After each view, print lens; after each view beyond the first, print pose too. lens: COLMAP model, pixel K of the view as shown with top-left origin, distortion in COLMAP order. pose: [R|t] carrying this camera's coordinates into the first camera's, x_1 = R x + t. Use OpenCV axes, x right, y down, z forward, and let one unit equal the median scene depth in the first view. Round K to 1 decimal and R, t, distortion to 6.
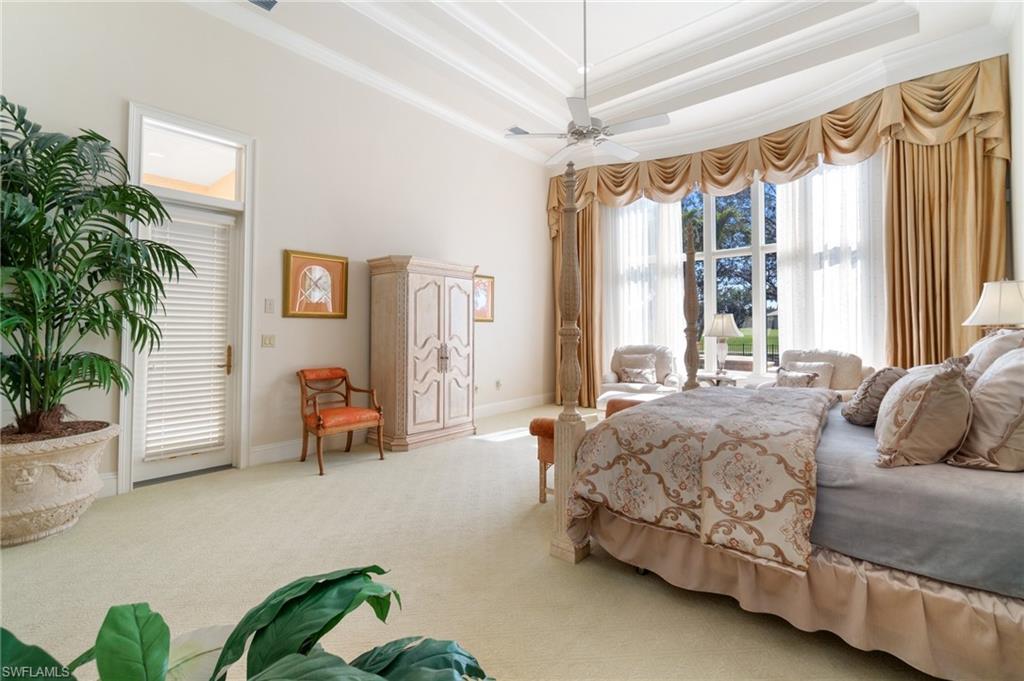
lens RADIAL K [[445.8, 0, 509.1], [0, 445.8, 330.1], [0, 0, 1]] dist [-0.002489, 0.000691]
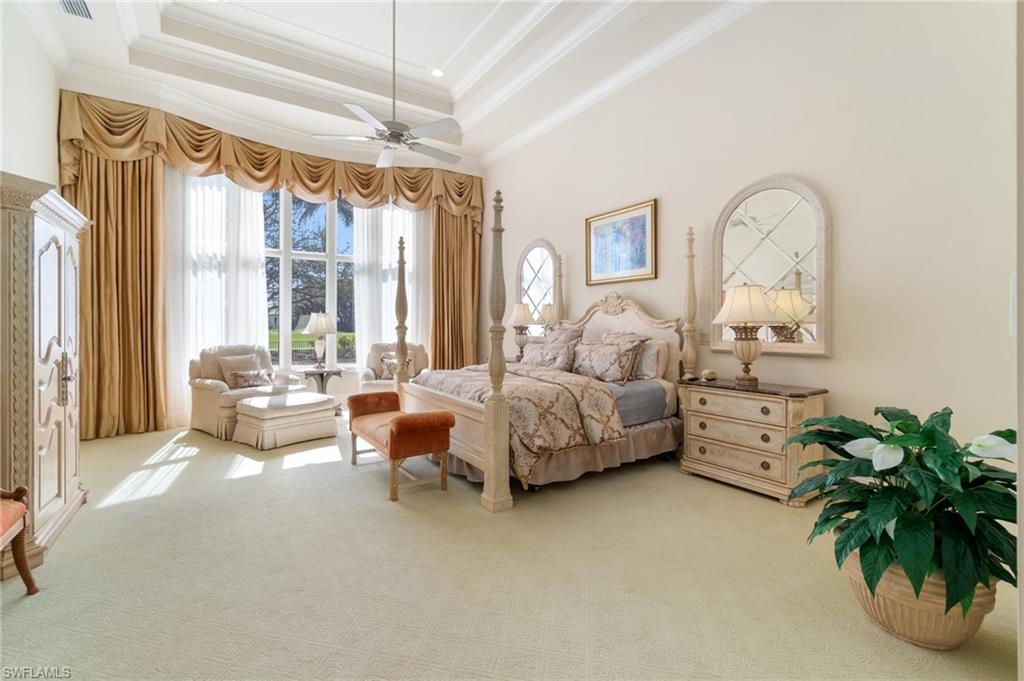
lens RADIAL K [[445.8, 0, 508.0], [0, 445.8, 333.6], [0, 0, 1]] dist [-0.002489, 0.000691]
pose [[0.271628, -0.015310, 0.962281, -0.497412], [0.002563, 0.999881, 0.015184, -0.000666], [-0.962399, -0.001658, 0.271635, 0.299766]]
